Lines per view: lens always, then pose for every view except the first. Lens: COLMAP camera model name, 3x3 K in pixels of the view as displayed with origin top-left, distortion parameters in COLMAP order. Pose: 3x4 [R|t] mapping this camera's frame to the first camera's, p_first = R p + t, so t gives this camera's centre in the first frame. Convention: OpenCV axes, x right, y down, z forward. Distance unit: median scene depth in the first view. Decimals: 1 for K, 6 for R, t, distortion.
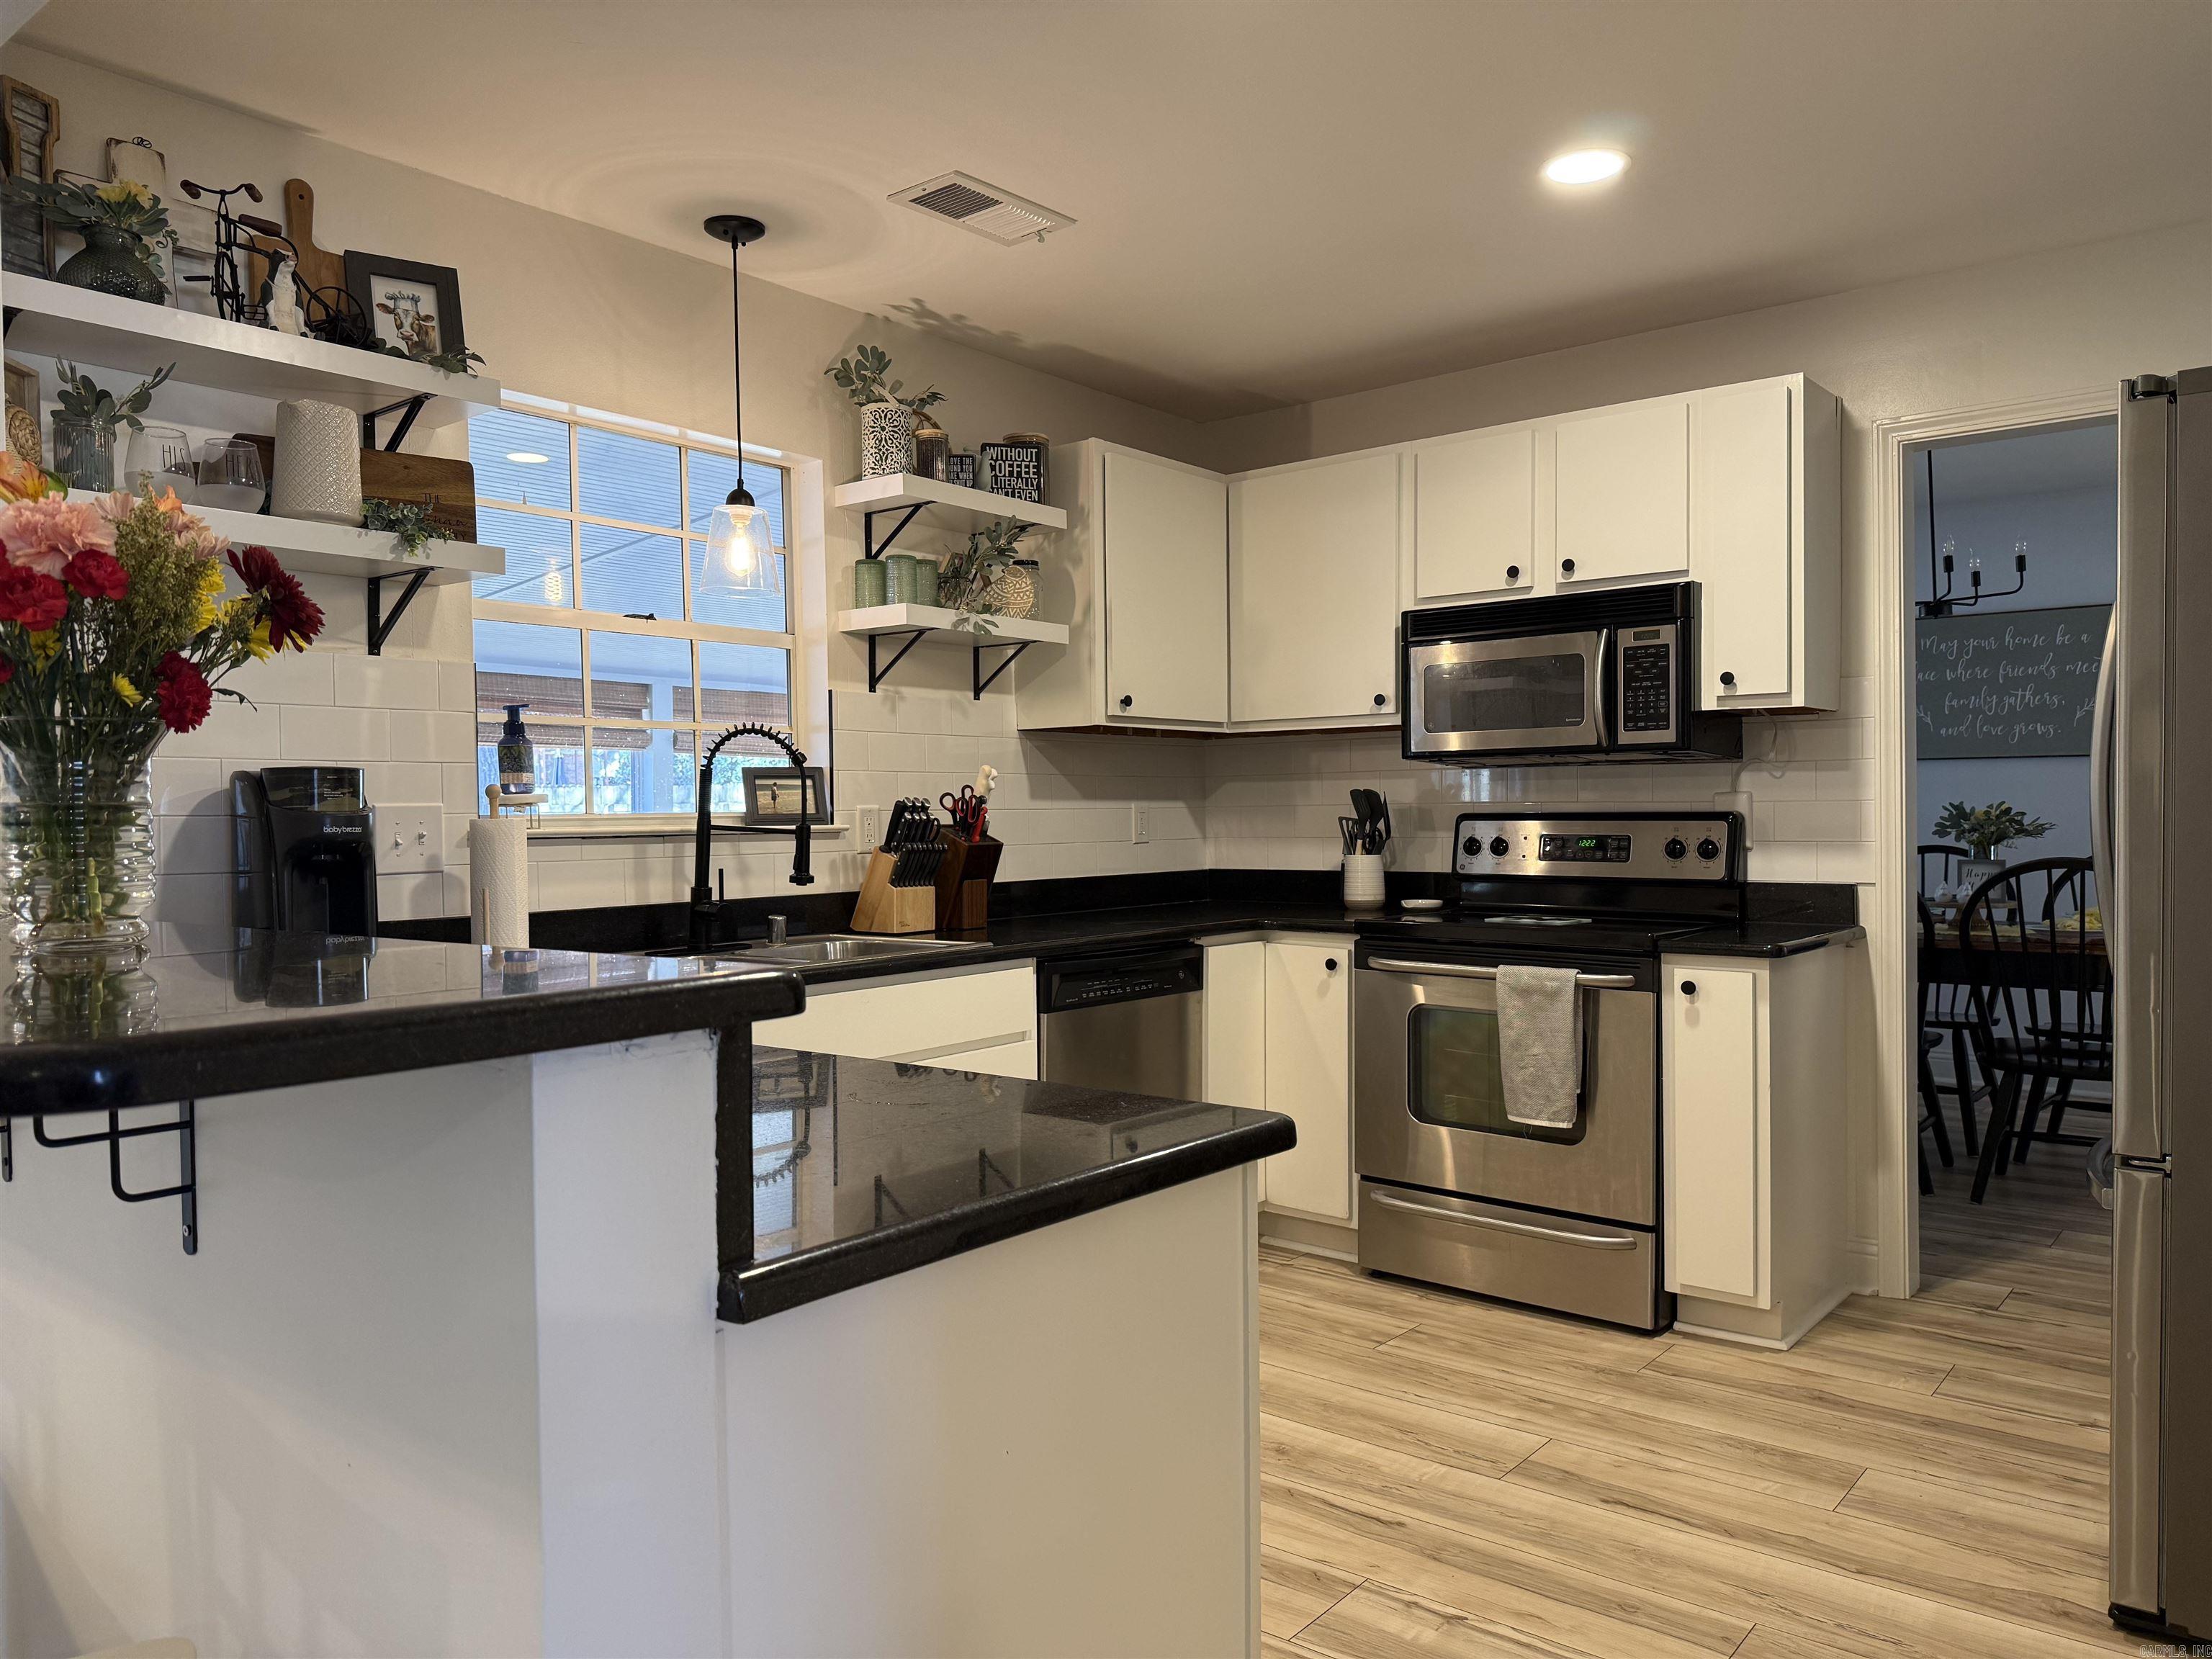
lens RADIAL K [[1557.8, 0, 1056.0], [0, 1557.8, 838.2], [0, 0, 1]] dist [0.021720, -0.030720]
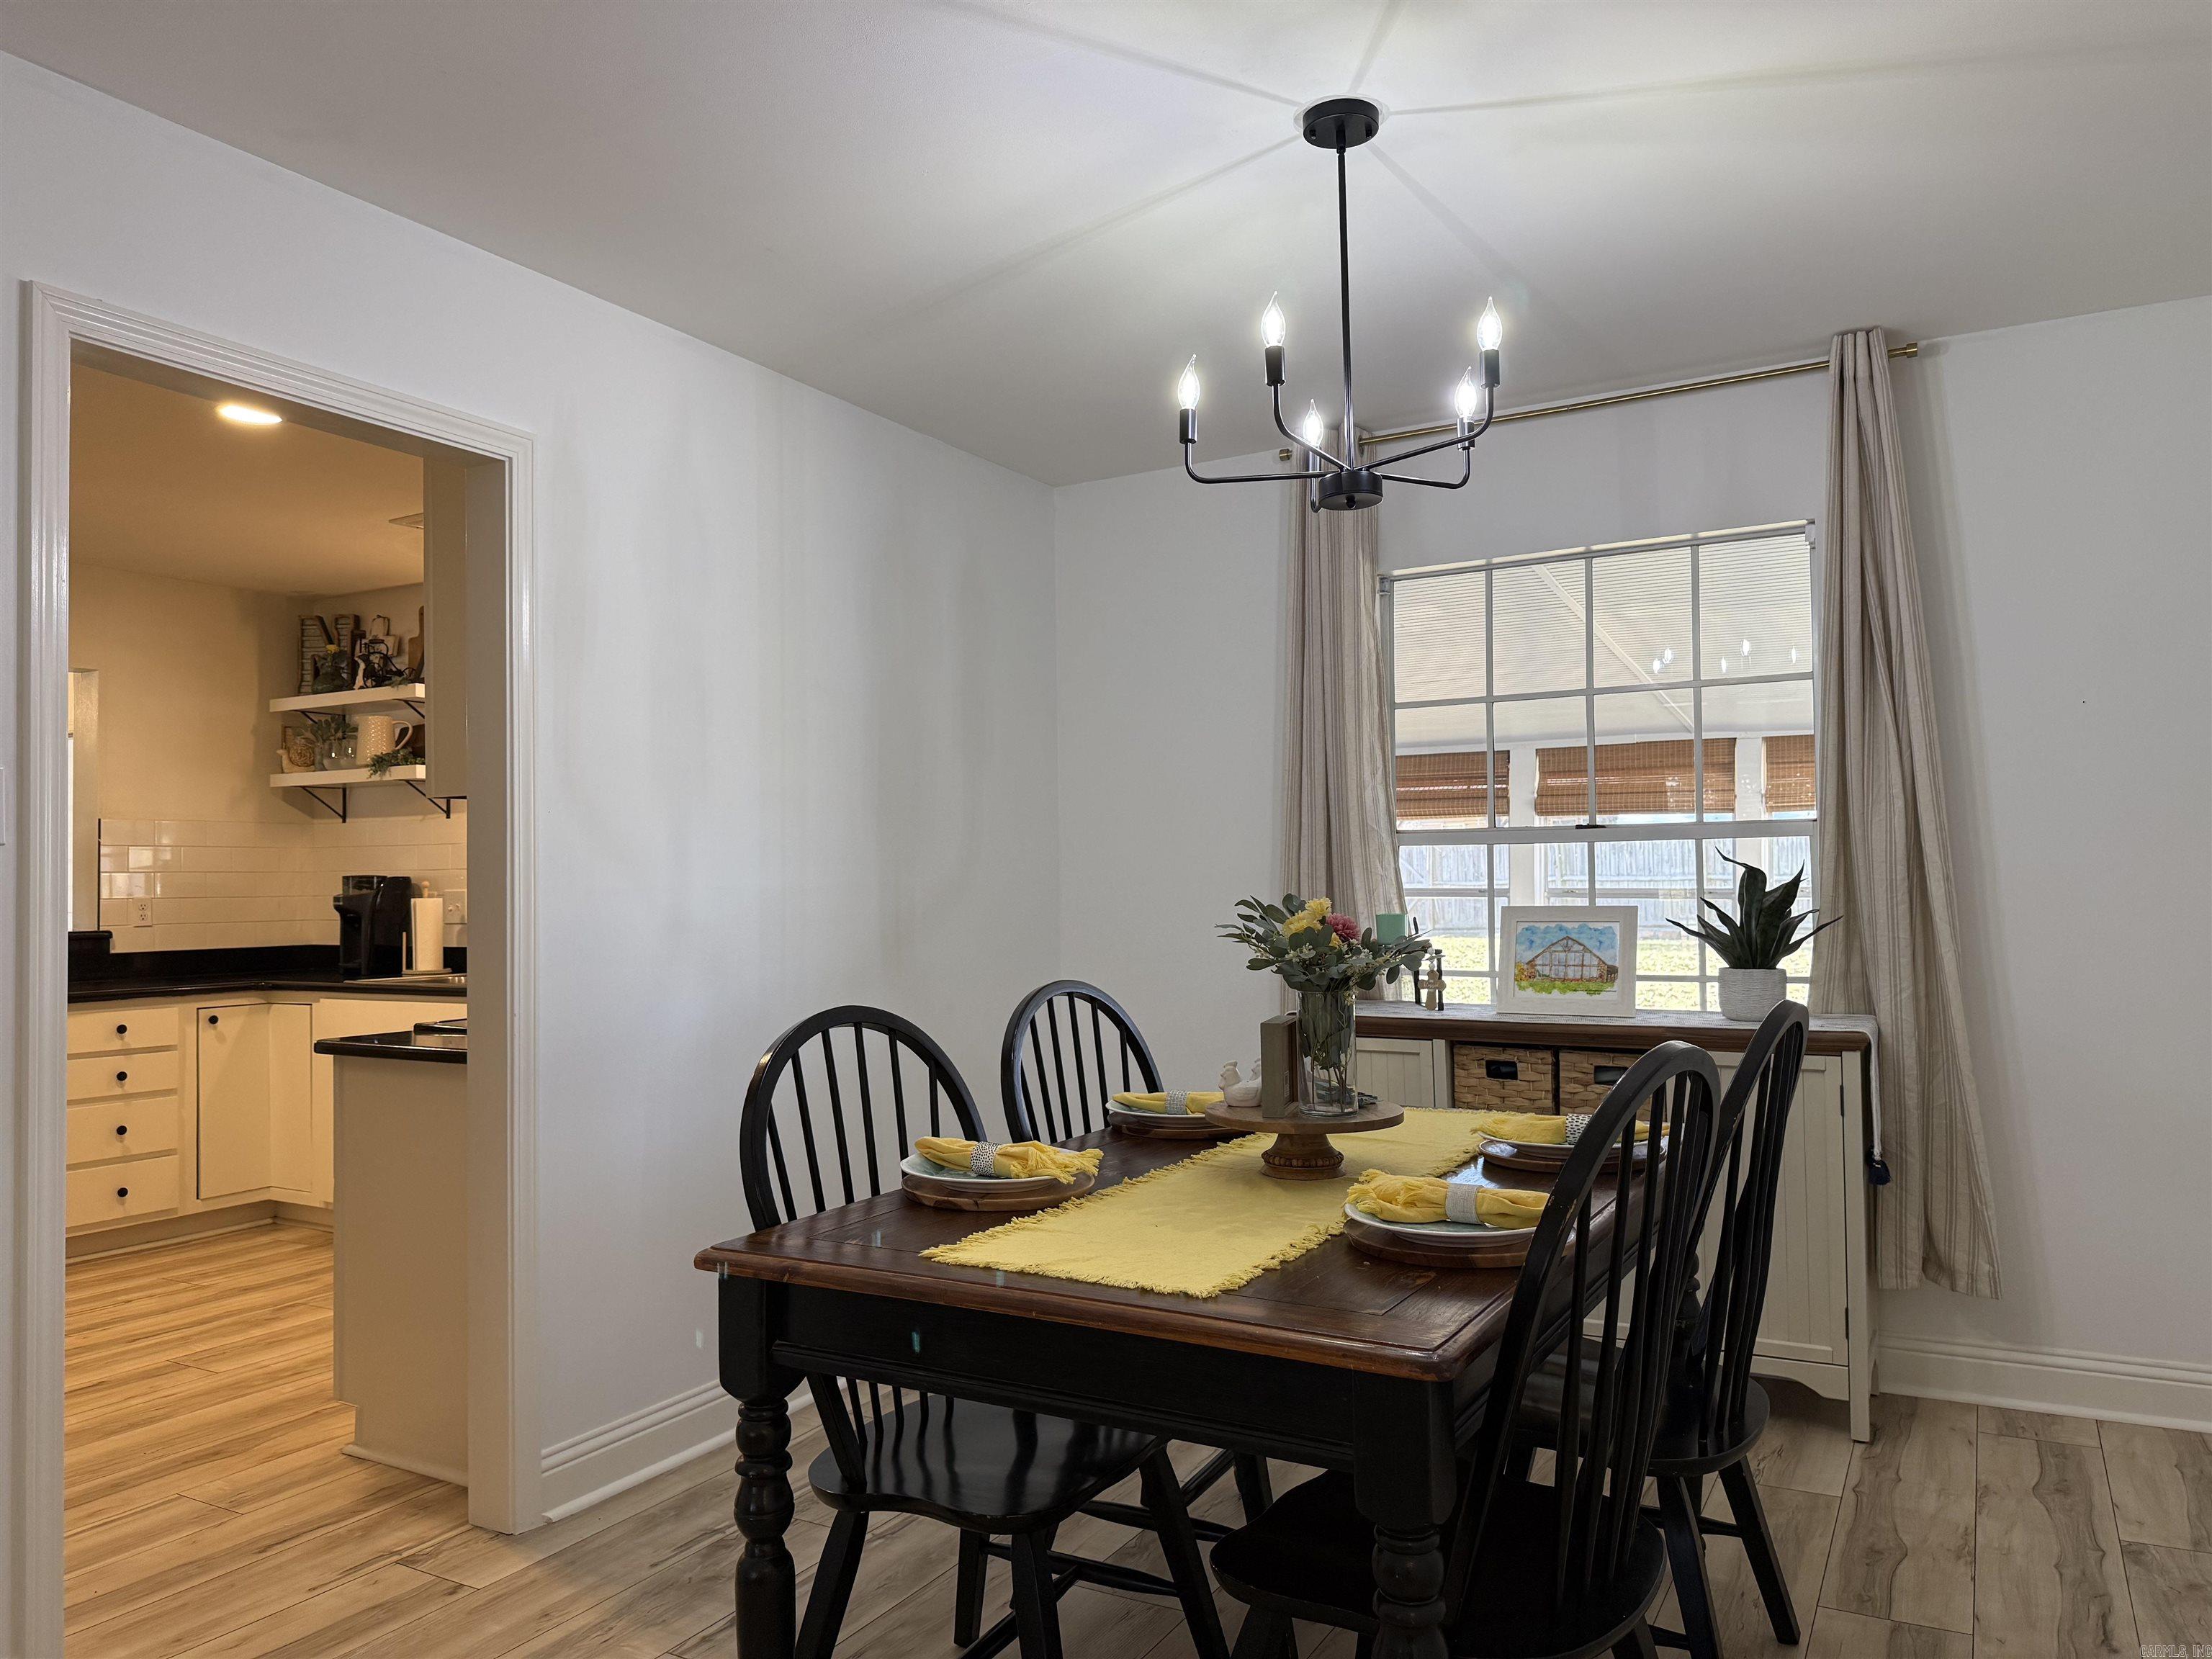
lens RADIAL K [[1557.8, 0, 1099.9], [0, 1557.8, 841.9], [0, 0, 1]] dist [0.021720, -0.030720]
pose [[0.180955, -0.020232, -0.983283, 0.931013], [-0.004823, 0.999758, -0.021458, -0.023932], [0.983480, 0.008626, 0.180814, 0.782553]]
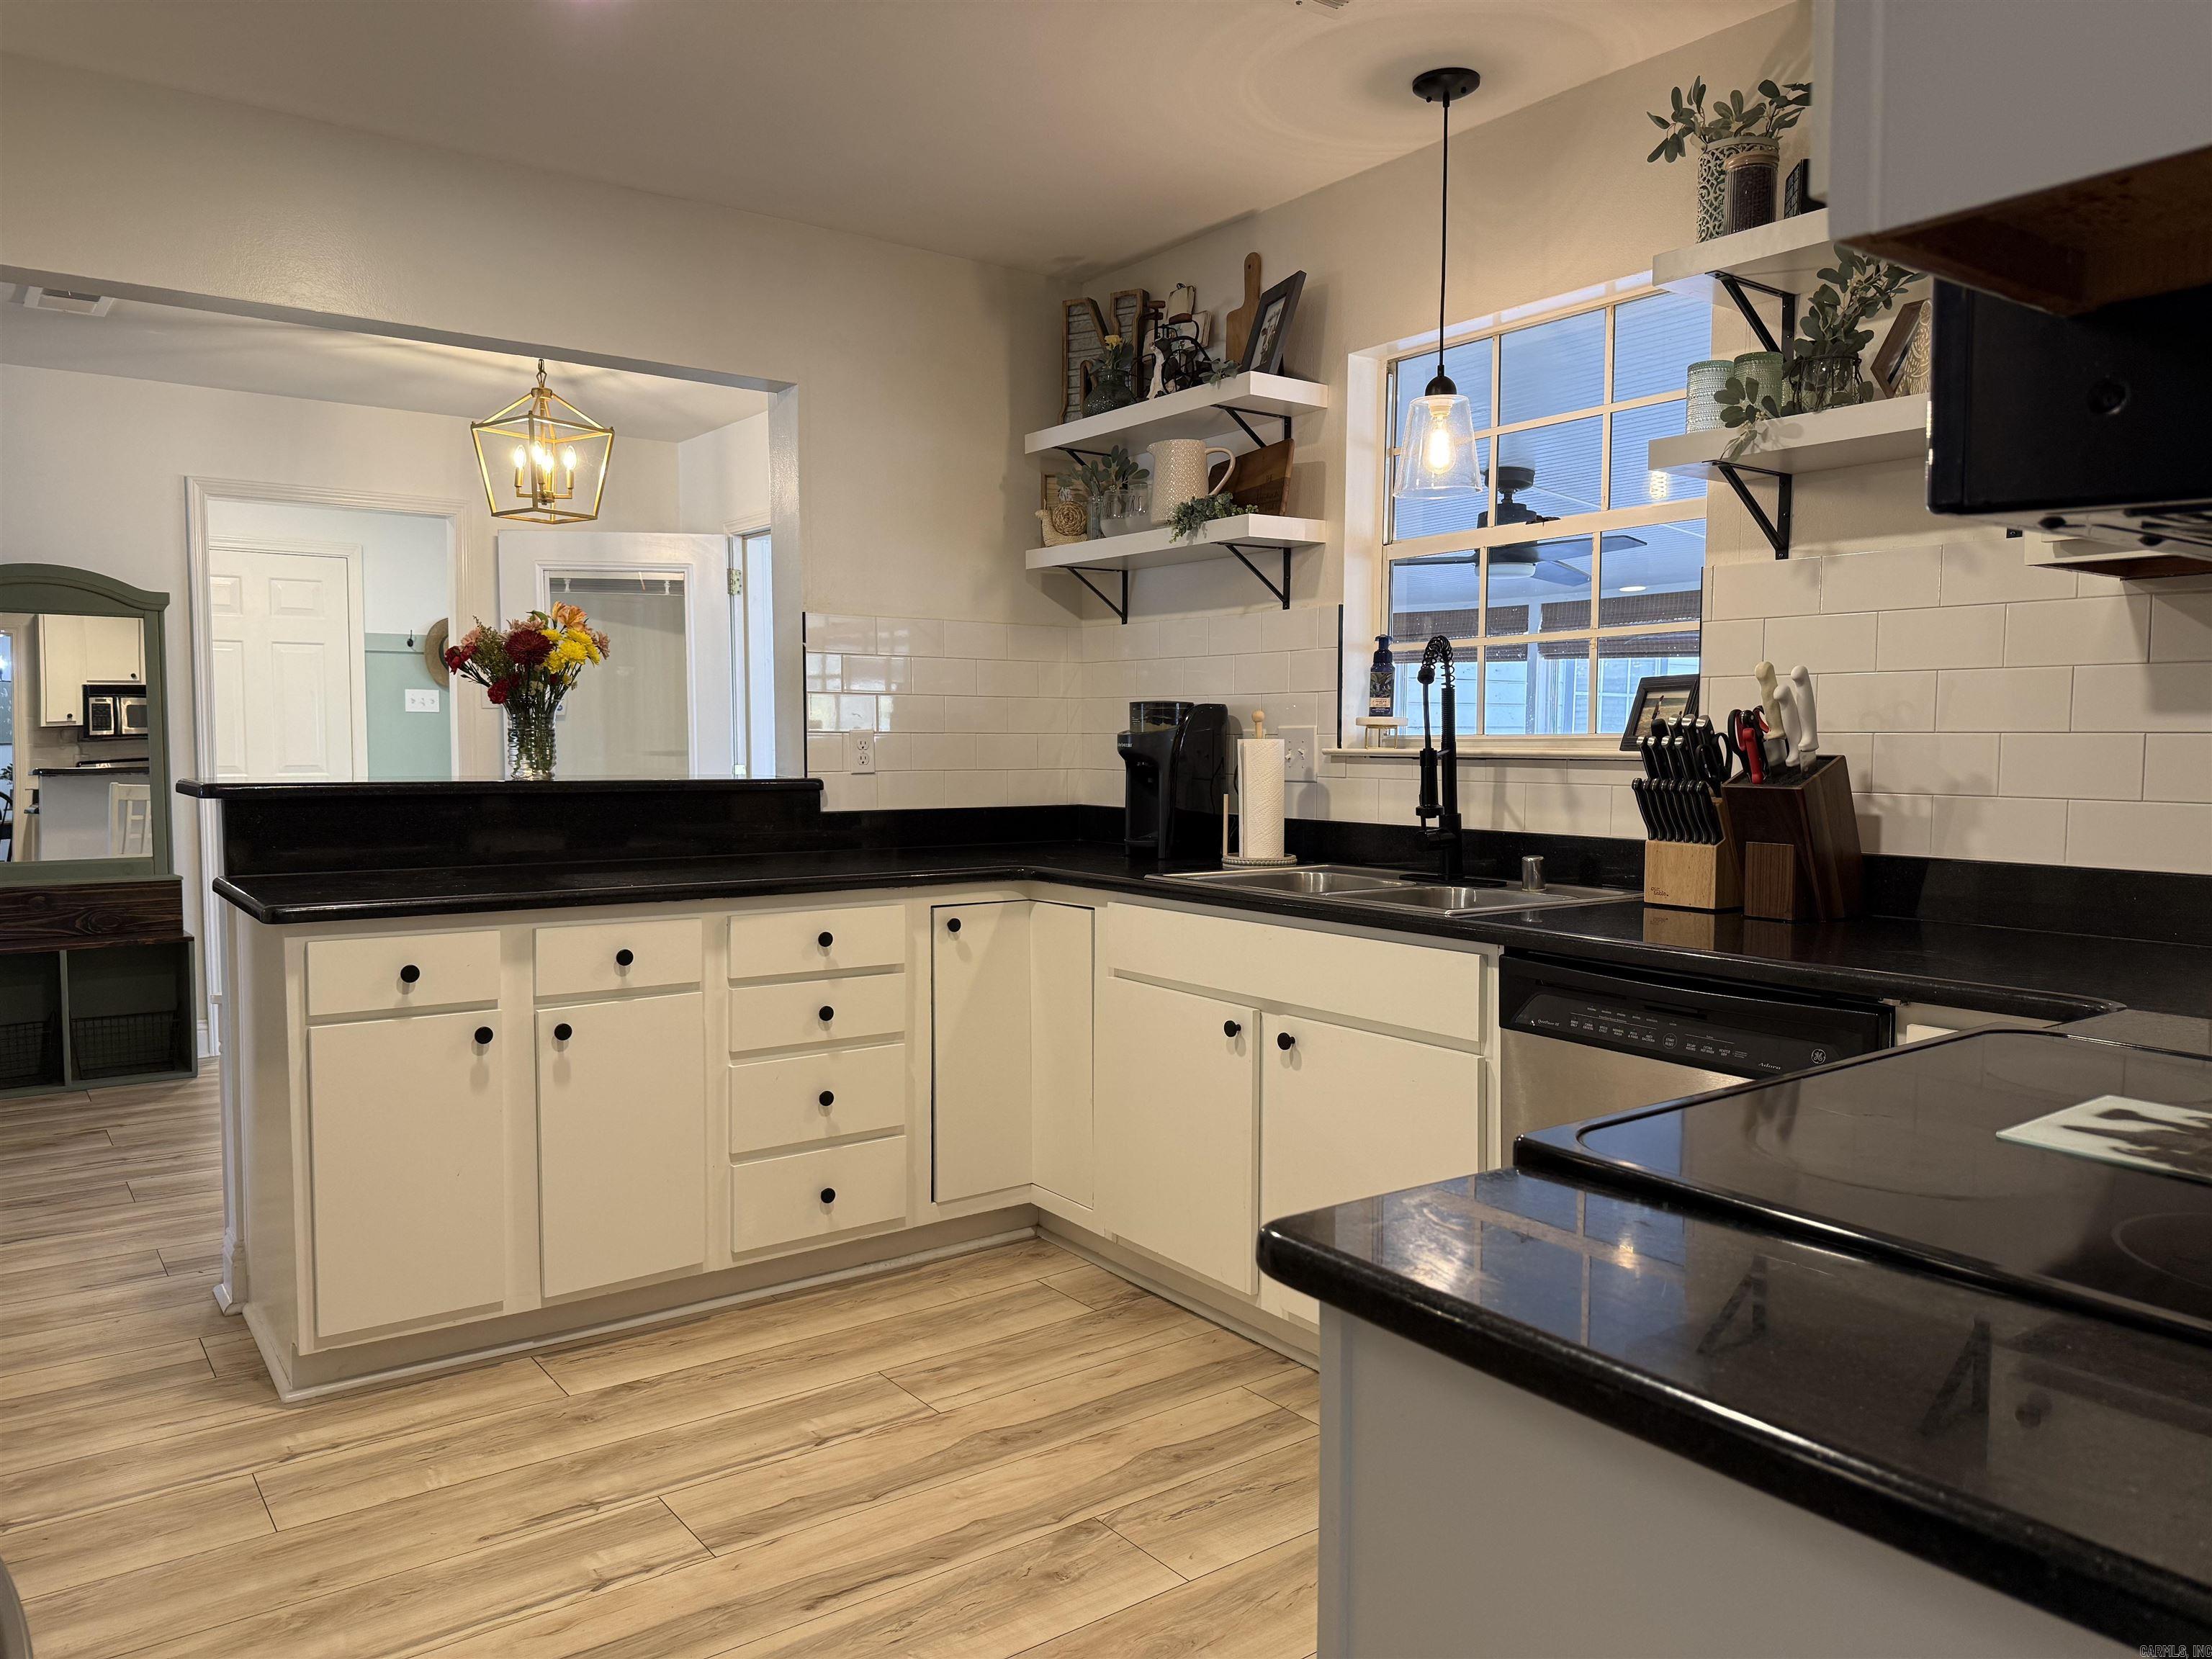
lens RADIAL K [[1557.8, 0, 1128.3], [0, 1557.8, 835.5], [0, 0, 1]] dist [0.021720, -0.030720]
pose [[-0.222571, 0.069137, -0.972462, 0.440005], [-0.015586, 0.997102, 0.074456, -0.013424], [0.974792, 0.031728, -0.220848, 0.614797]]
